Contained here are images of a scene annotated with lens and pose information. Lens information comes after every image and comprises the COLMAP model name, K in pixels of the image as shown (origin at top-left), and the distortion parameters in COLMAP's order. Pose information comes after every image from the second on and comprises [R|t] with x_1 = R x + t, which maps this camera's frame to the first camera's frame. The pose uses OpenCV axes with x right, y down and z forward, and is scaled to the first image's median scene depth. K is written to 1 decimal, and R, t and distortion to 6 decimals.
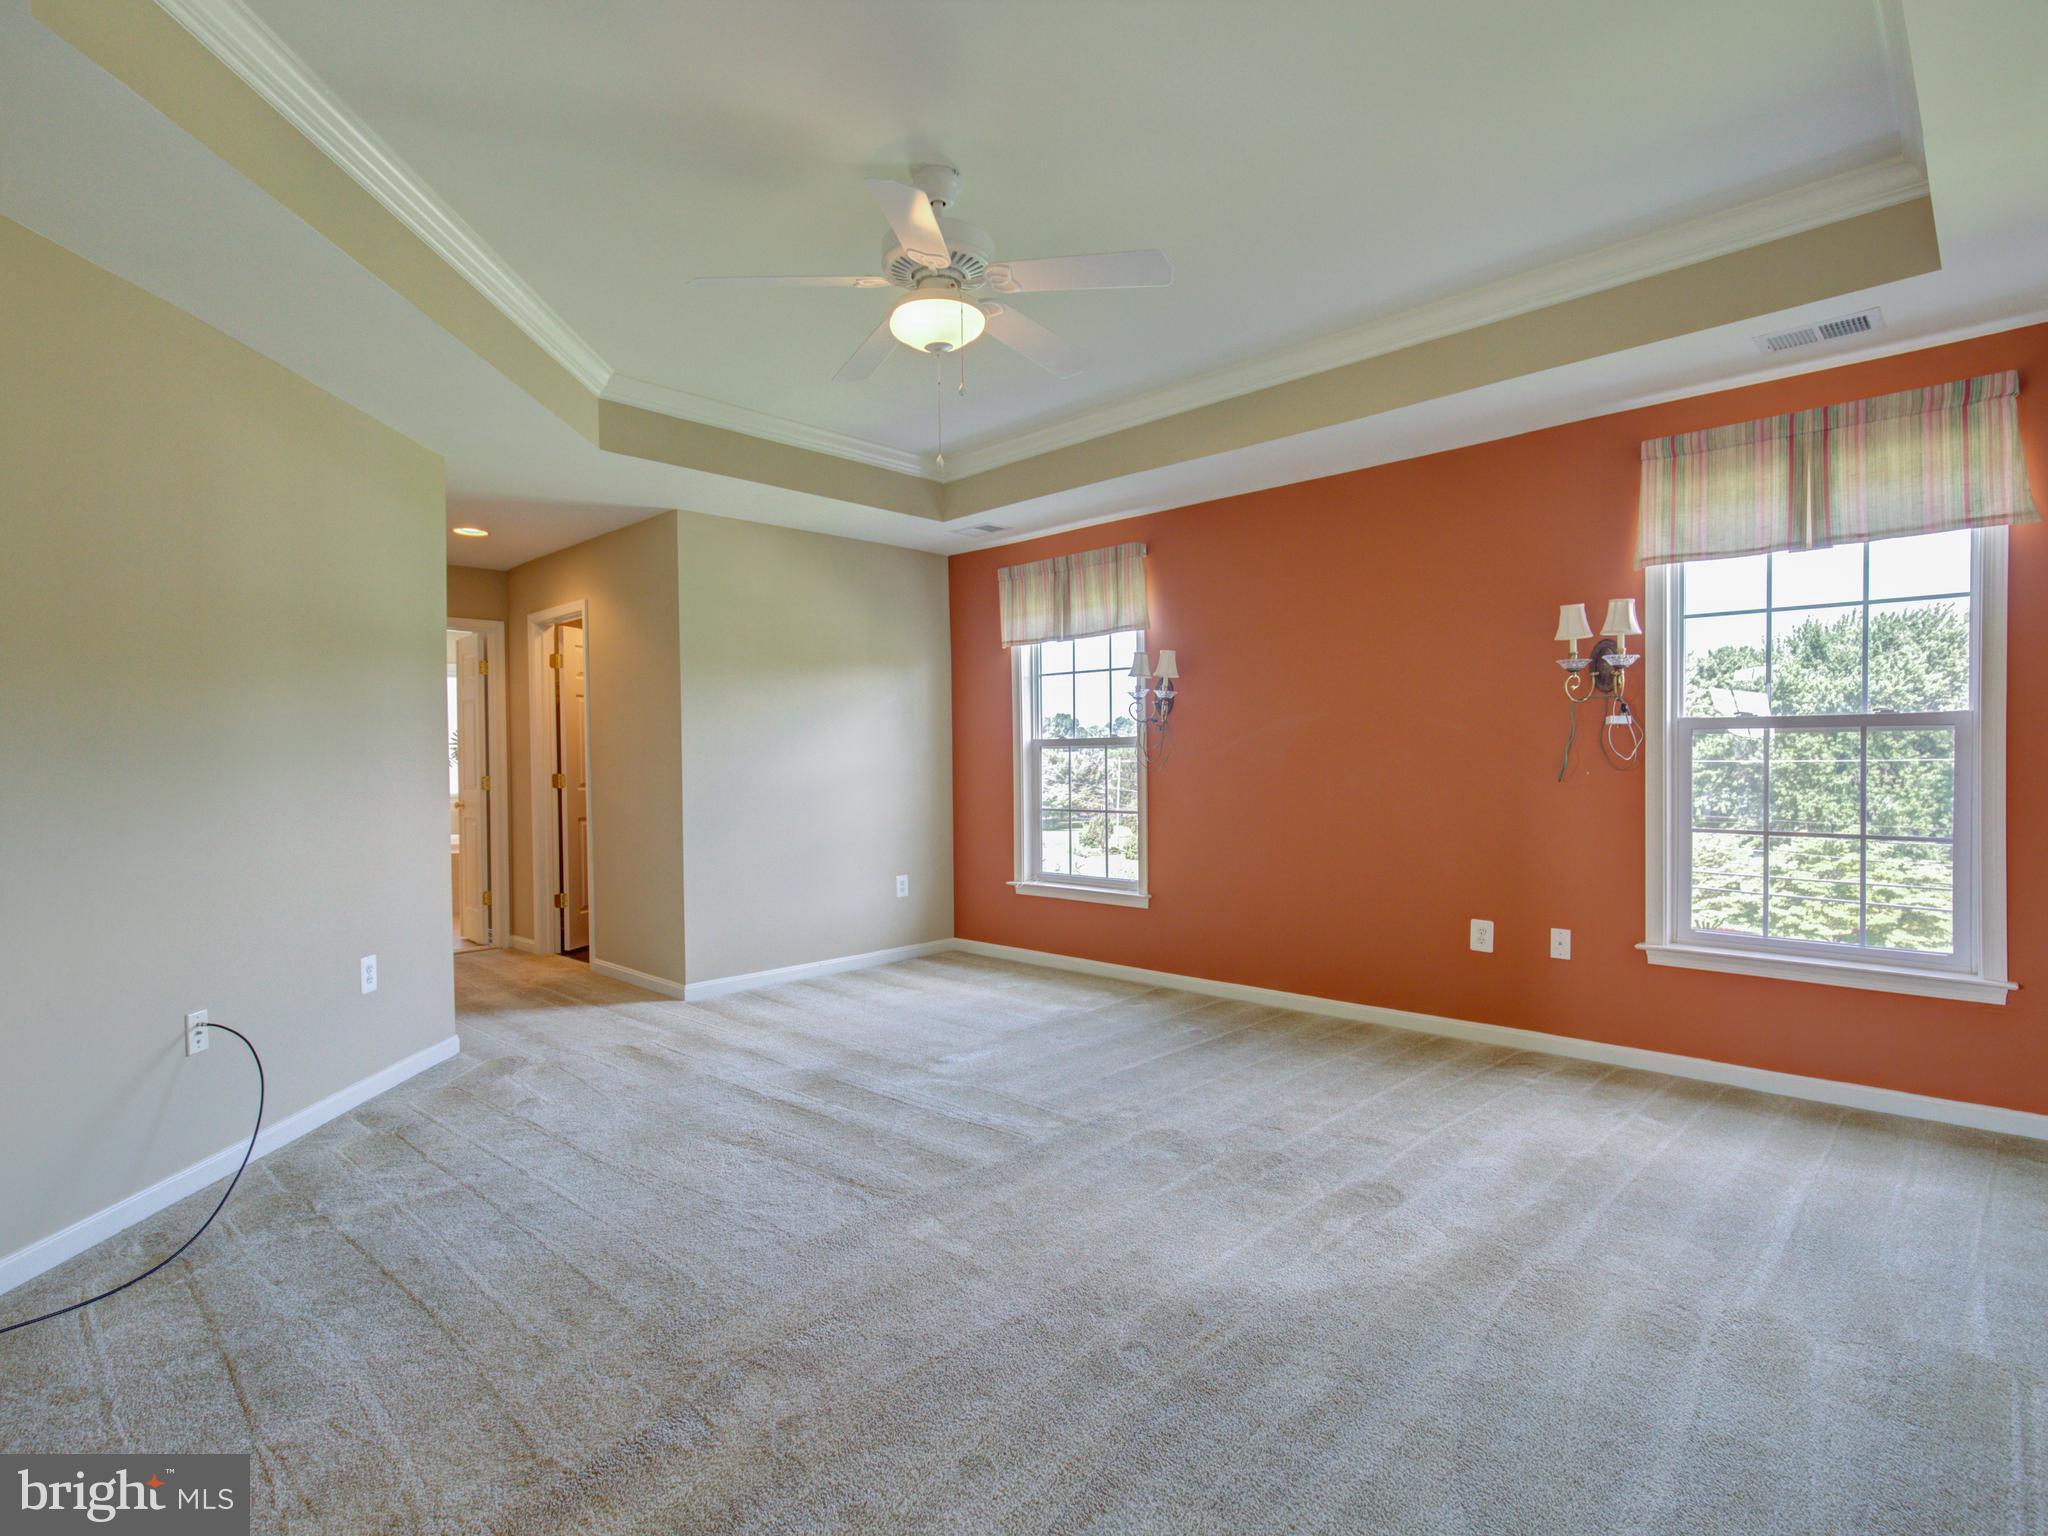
lens RADIAL K [[1057.0, 0, 1024.0], [0, 1057.0, 768.0], [0, 0, 1]] dist [-0.030447, 0.001656]
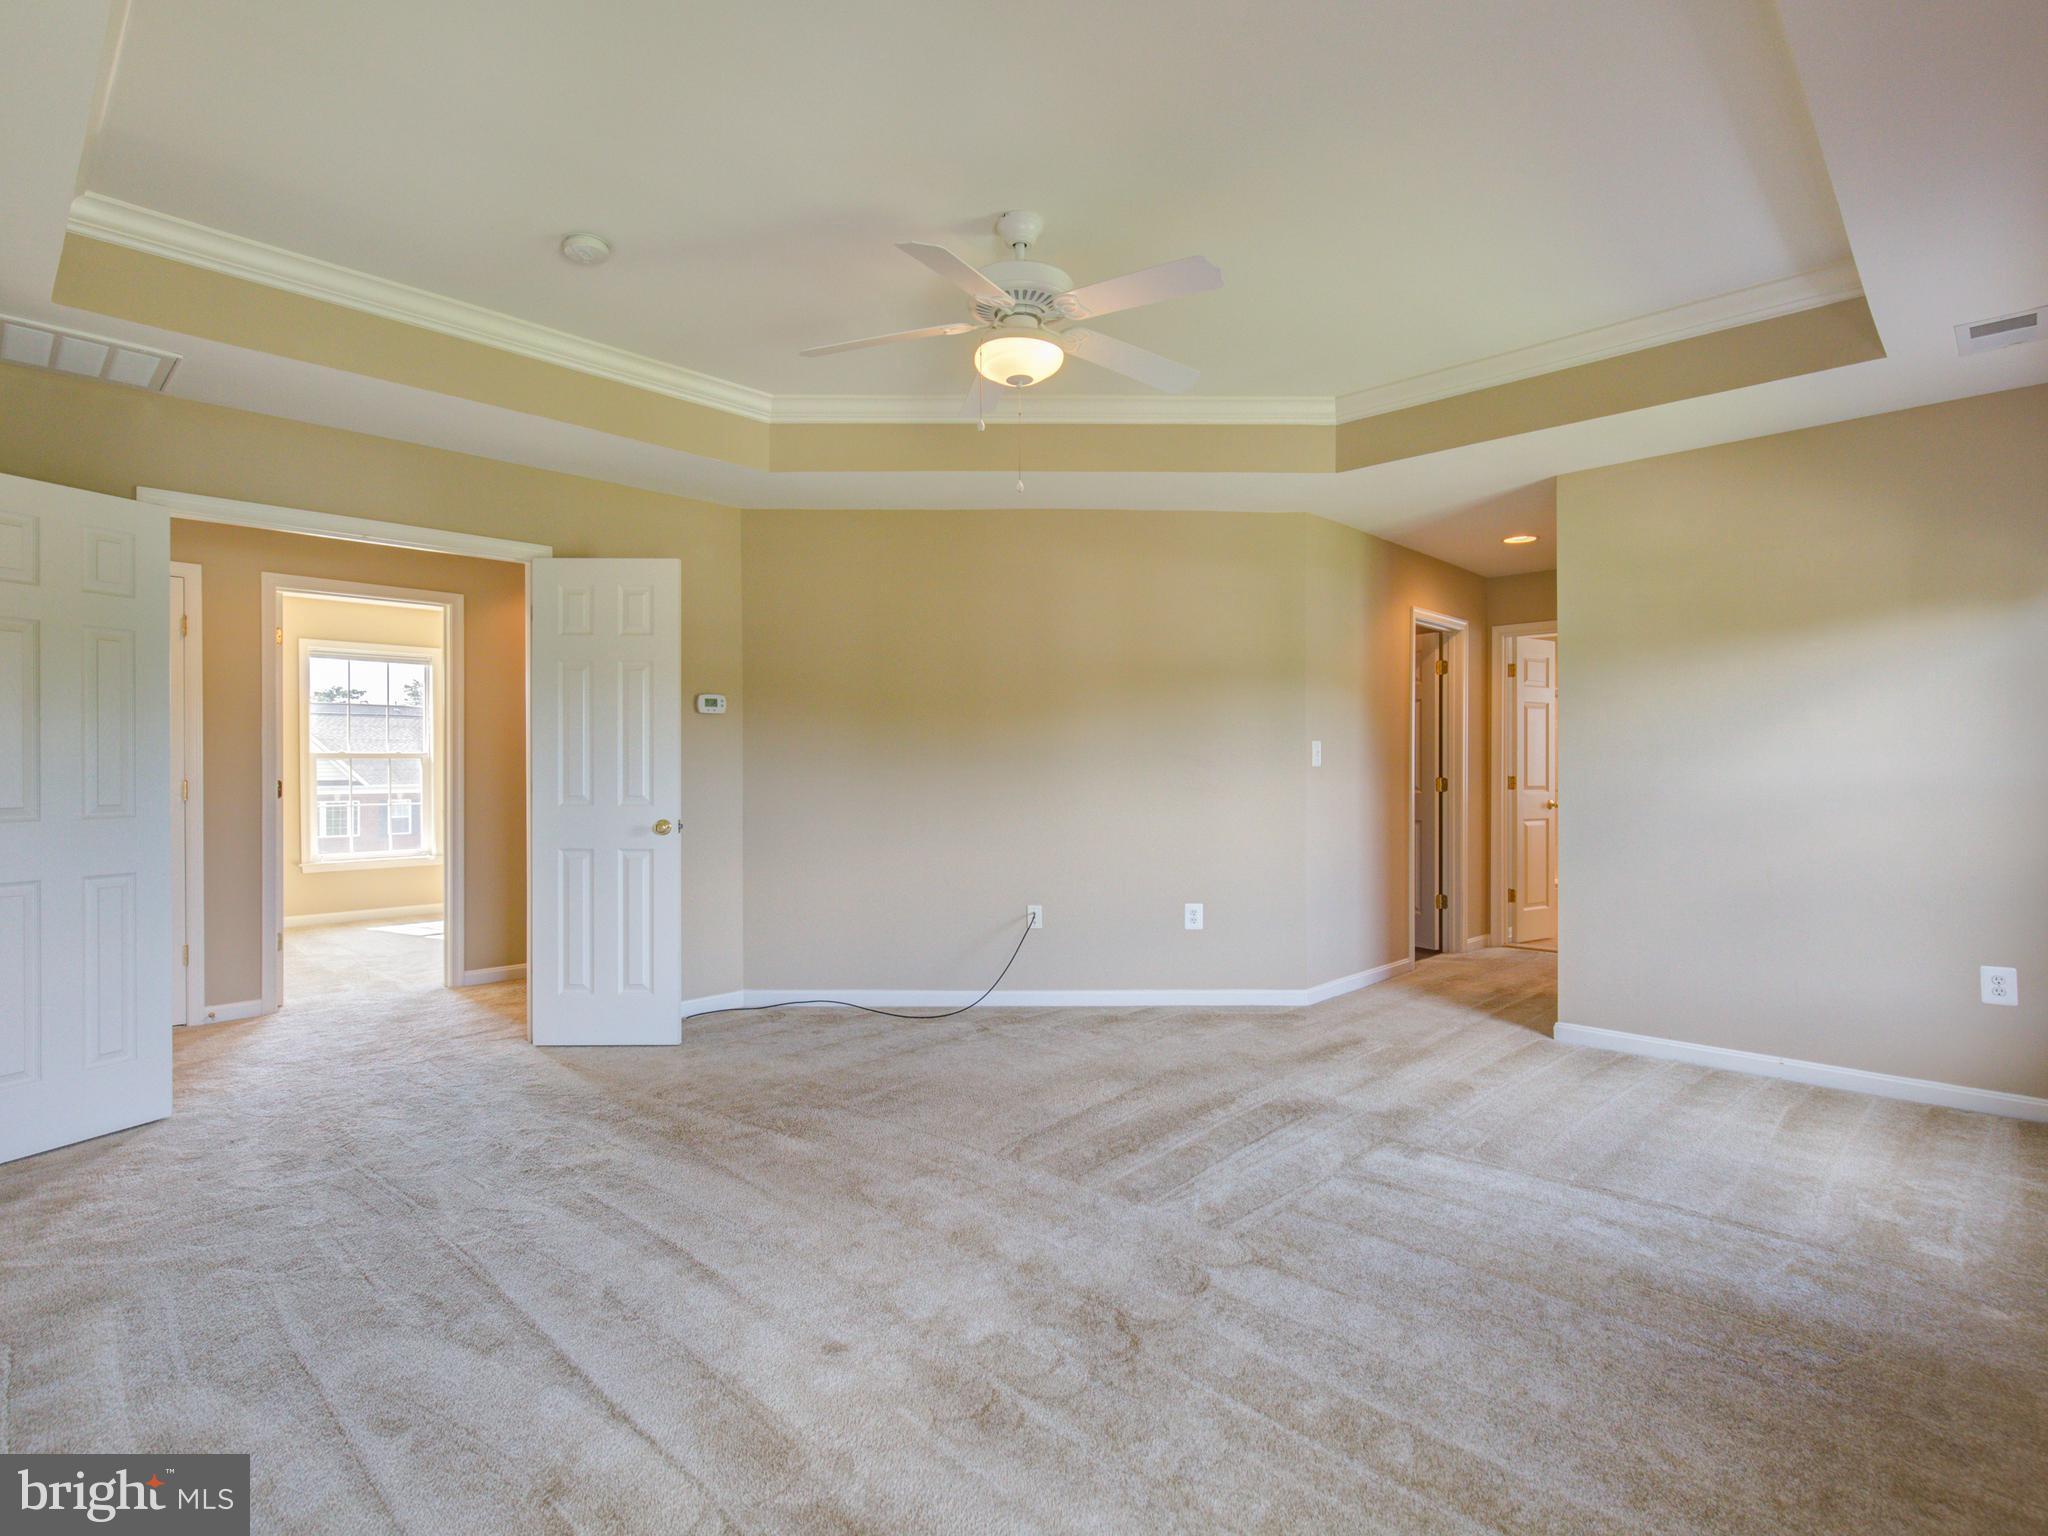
lens RADIAL K [[1057.0, 0, 1024.0], [0, 1057.0, 768.0], [0, 0, 1]] dist [-0.030447, 0.001656]
pose [[-0.024876, 0.014564, -0.999584, 0.696860], [-0.010702, 0.999833, 0.014834, -0.015332], [0.999633, 0.011067, -0.024716, 0.728217]]
